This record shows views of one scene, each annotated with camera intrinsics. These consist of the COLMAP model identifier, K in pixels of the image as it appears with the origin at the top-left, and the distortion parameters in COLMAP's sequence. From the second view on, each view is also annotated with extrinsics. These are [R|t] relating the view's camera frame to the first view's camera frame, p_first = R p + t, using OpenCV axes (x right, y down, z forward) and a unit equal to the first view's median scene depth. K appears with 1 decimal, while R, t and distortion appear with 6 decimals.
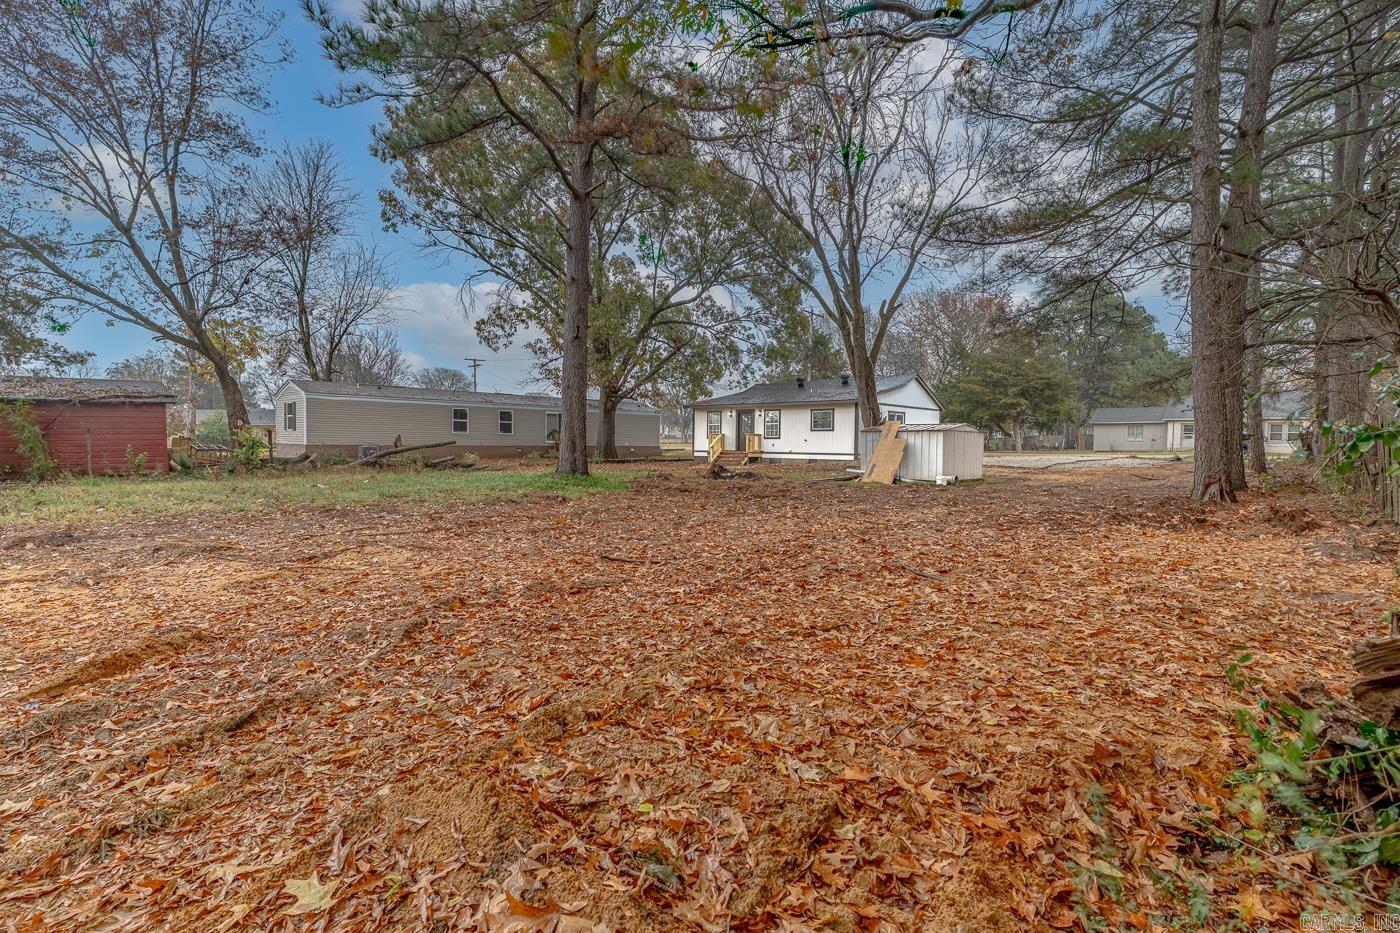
lens RADIAL K [[682.6, 0, 693.3], [0, 682.6, 442.7], [0, 0, 1]] dist [0.001196, 0.000343]
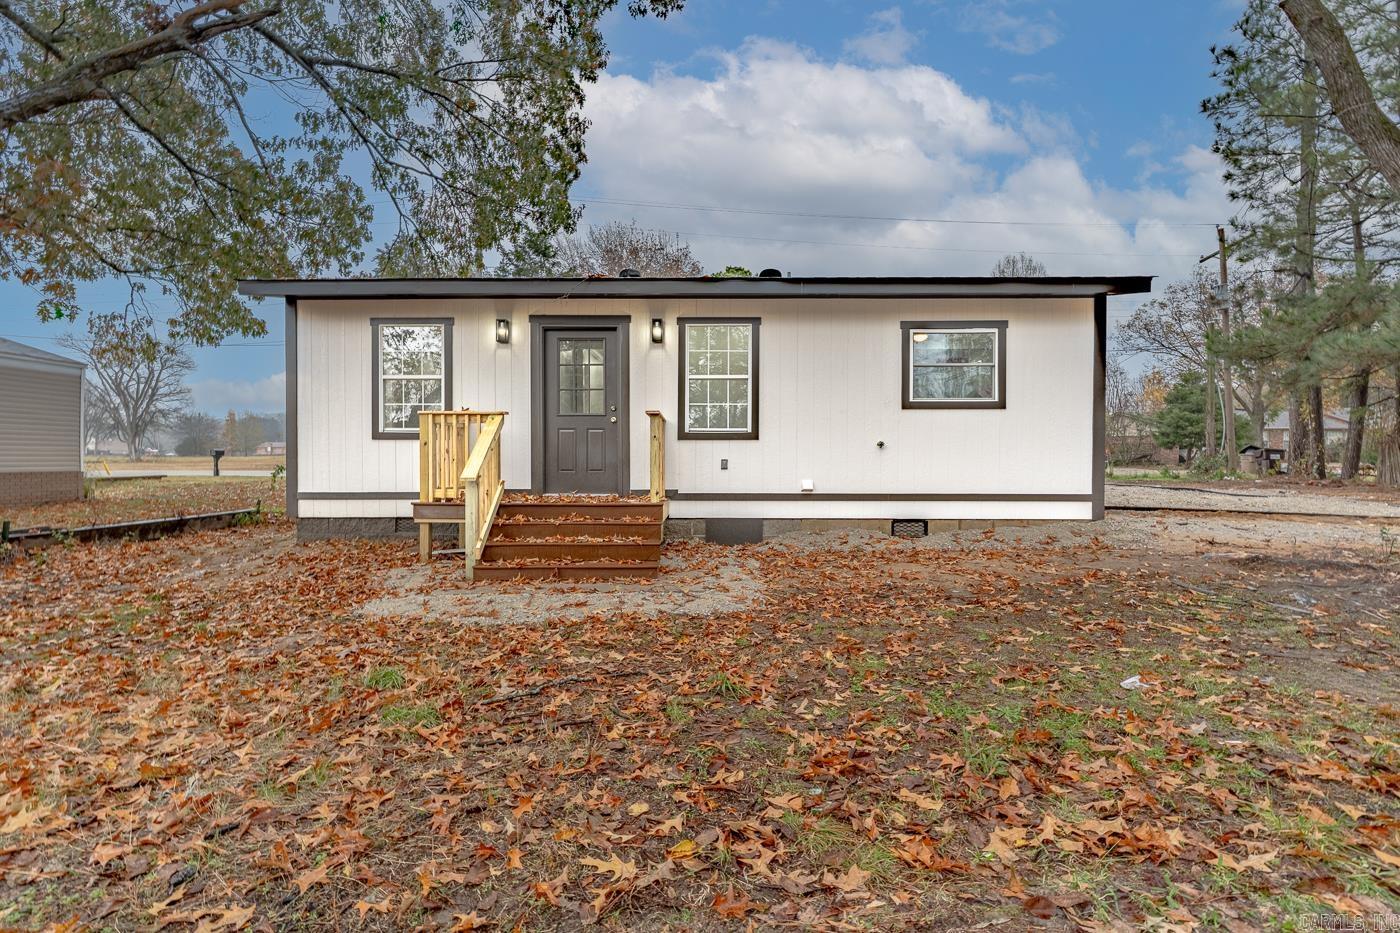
lens RADIAL K [[682.6, 0, 693.3], [0, 682.6, 442.7], [0, 0, 1]] dist [0.001196, 0.000343]
pose [[0.776242, -0.004176, 0.630422, -0.043560], [0.004020, 0.999991, 0.001674, -0.004772], [-0.630423, 0.001235, 0.776251, 0.815318]]
